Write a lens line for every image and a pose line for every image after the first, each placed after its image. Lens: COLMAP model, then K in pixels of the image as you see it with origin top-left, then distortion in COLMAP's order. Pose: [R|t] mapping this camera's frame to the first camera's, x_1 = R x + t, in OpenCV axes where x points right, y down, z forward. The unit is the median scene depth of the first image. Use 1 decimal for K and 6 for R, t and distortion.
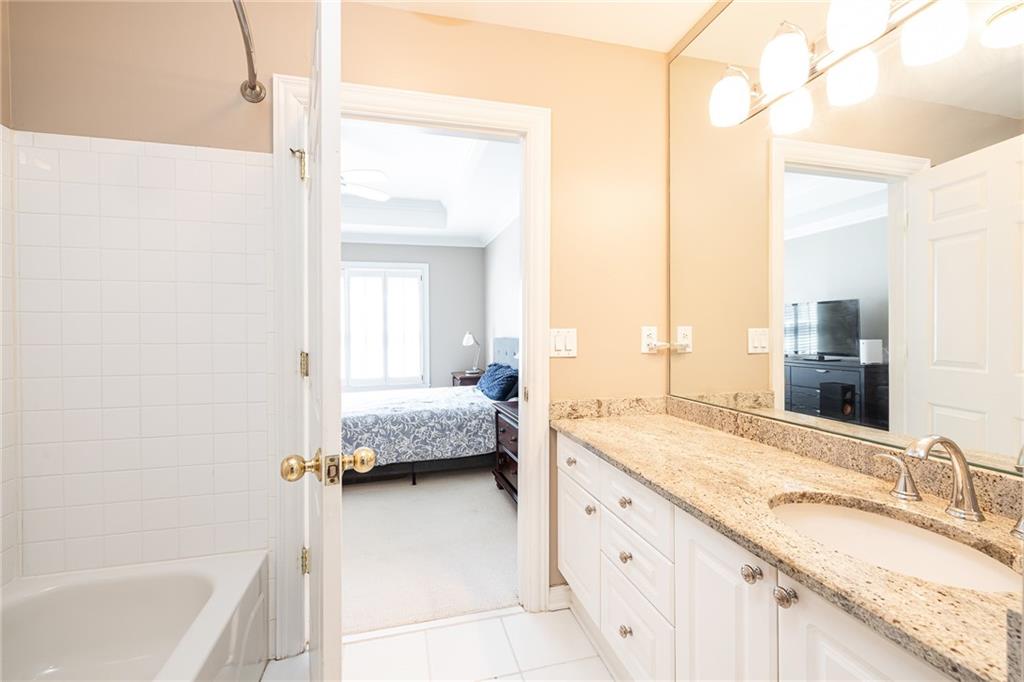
lens RADIAL K [[432.4, 0, 518.0], [0, 432.4, 337.7], [0, 0, 1]] dist [0.002096, 0.000430]
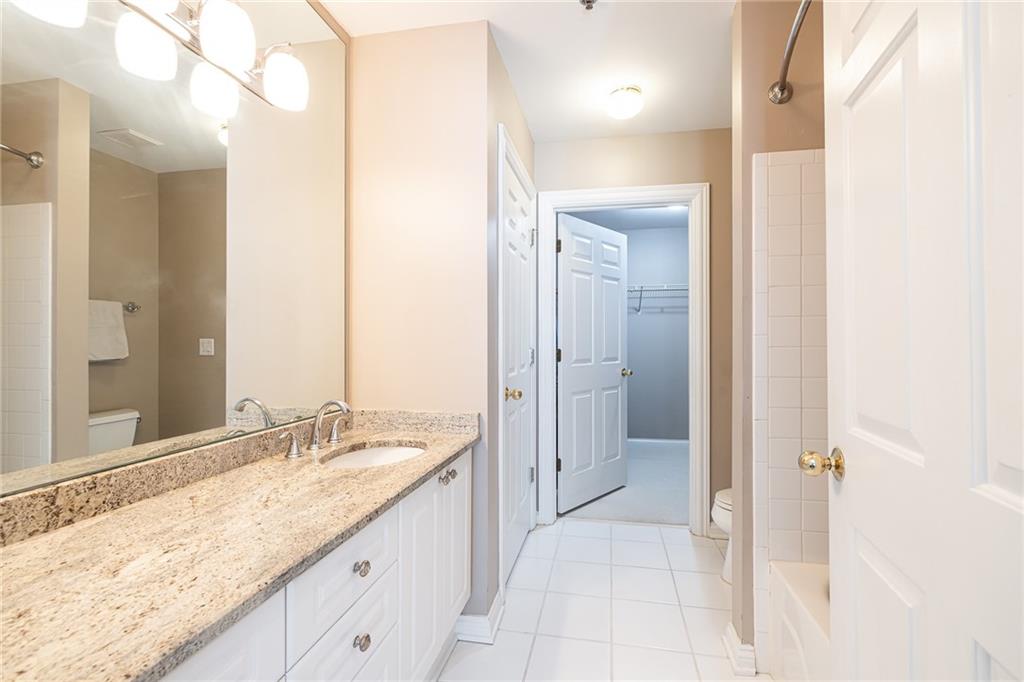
lens RADIAL K [[432.4, 0, 518.0], [0, 432.4, 337.7], [0, 0, 1]] dist [0.002096, 0.000430]
pose [[-0.885467, 0.012344, 0.464539, -0.333540], [0.013298, 0.999911, -0.001223, -0.008328], [-0.464512, 0.005094, -0.885552, 1.518098]]
